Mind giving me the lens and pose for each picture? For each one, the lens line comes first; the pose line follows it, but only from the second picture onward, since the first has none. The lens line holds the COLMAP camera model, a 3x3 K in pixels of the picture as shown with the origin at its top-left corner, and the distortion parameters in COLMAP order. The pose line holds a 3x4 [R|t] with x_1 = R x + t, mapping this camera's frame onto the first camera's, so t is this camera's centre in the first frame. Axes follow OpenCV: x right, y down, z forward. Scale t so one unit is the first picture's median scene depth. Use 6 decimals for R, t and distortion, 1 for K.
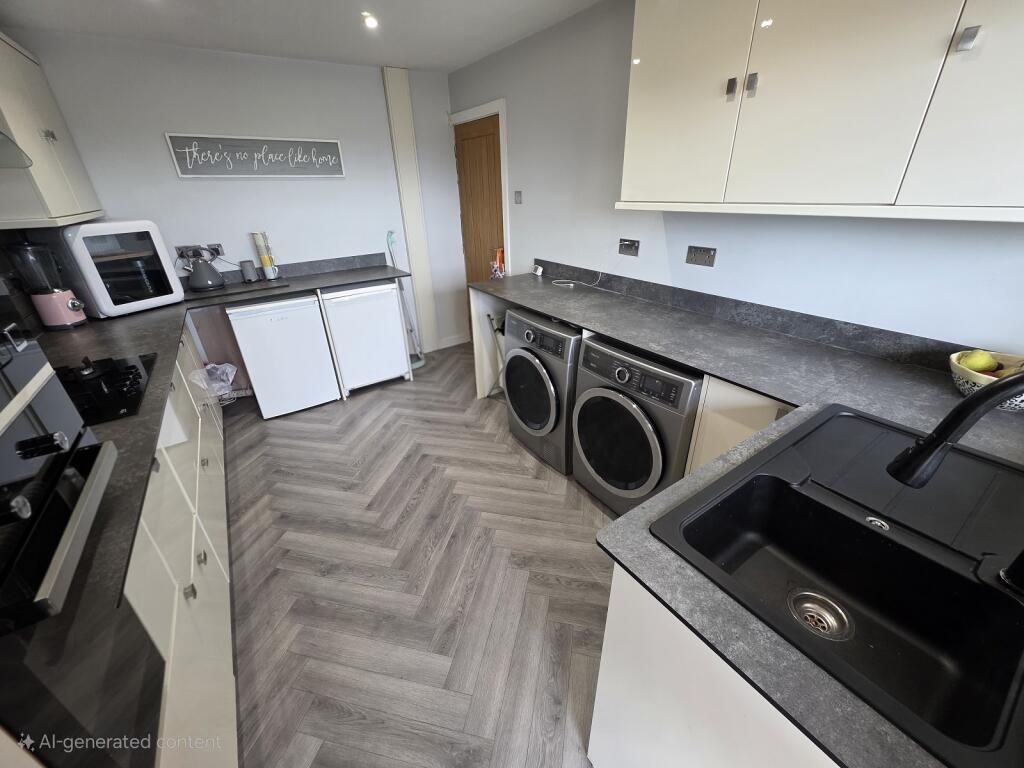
lens RADIAL K [[406.8, 0, 513.3], [0, 406.8, 379.1], [0, 0, 1]] dist [0.002335, 0.001790]
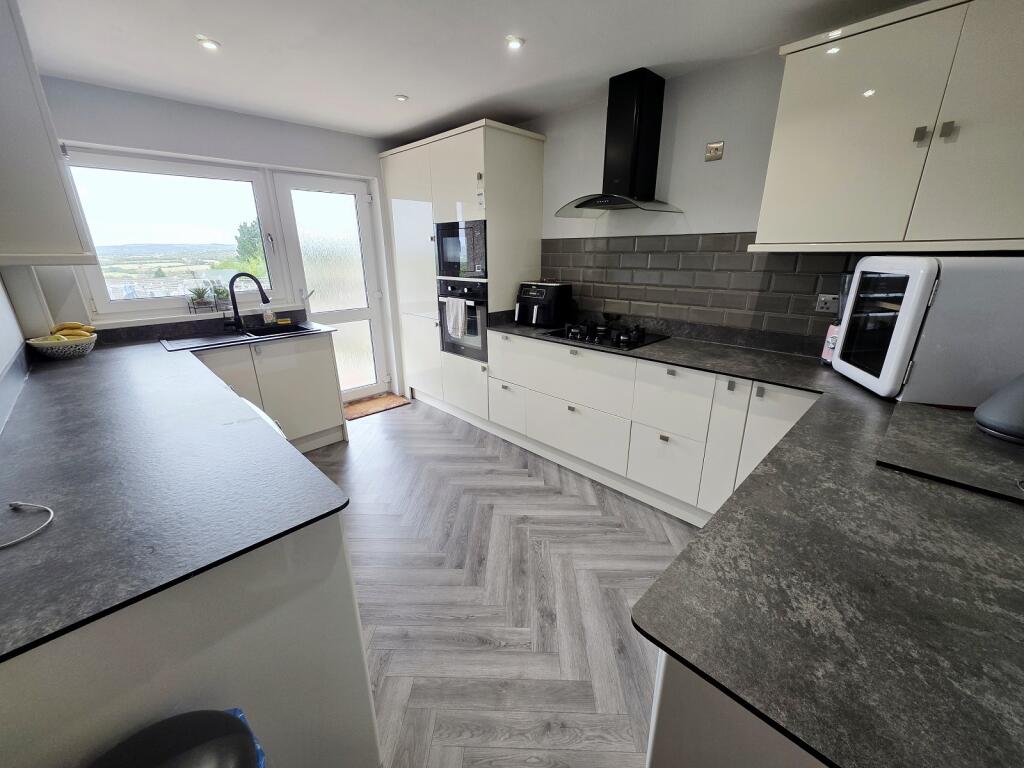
lens RADIAL K [[406.8, 0, 510.2], [0, 406.8, 385.9], [0, 0, 1]] dist [0.002335, 0.001790]
pose [[-0.982556, 0.095968, -0.159291, -0.244090], [-0.044326, 0.711014, 0.701780, -0.645723], [0.180607, 0.696599, -0.694357, 1.446411]]
